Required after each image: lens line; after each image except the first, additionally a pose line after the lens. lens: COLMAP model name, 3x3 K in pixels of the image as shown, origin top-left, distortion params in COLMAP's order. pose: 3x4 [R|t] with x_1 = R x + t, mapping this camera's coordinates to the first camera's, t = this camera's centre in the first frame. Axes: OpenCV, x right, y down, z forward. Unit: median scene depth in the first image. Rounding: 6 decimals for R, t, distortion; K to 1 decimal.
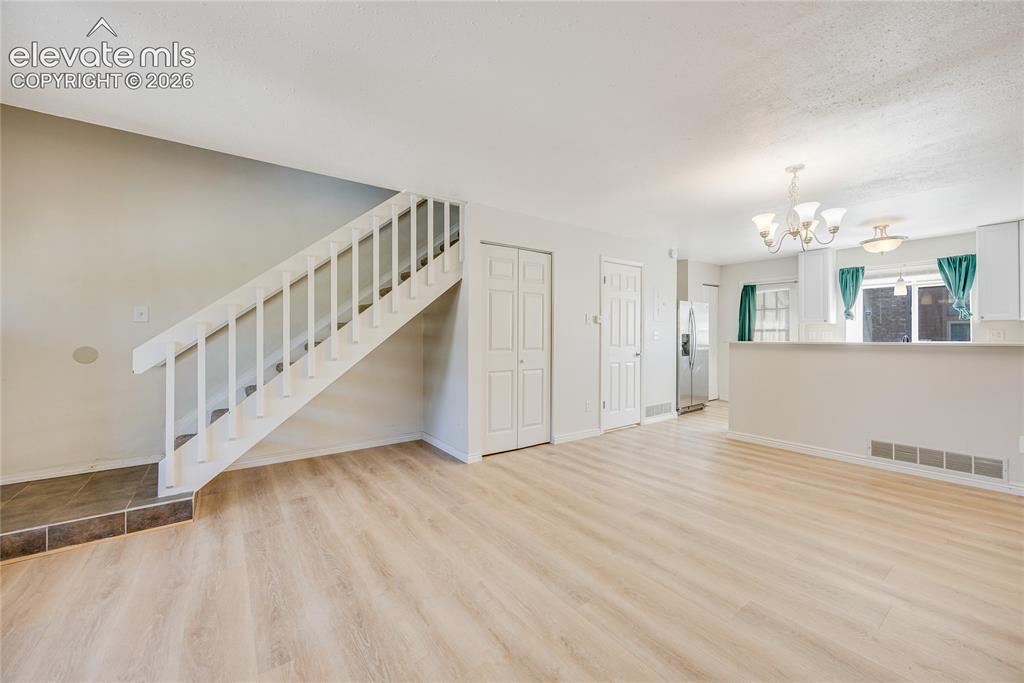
lens RADIAL K [[393.9, 0, 532.4], [0, 393.9, 333.9], [0, 0, 1]] dist [-0.003938, 0.000722]
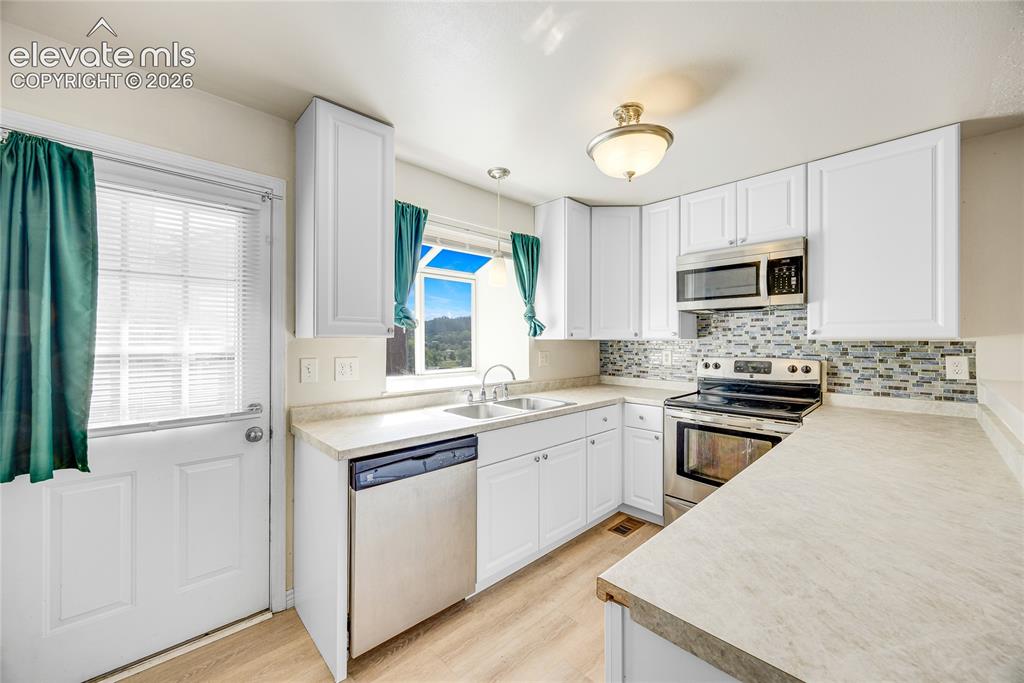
lens RADIAL K [[393.9, 0, 520.1], [0, 393.9, 338.5], [0, 0, 1]] dist [-0.003938, 0.000722]
pose [[-0.109039, 0.006501, 0.994016, 0.479271], [-0.001620, 0.999976, -0.006718, -0.031202], [-0.994036, -0.002343, -0.109026, 1.153780]]
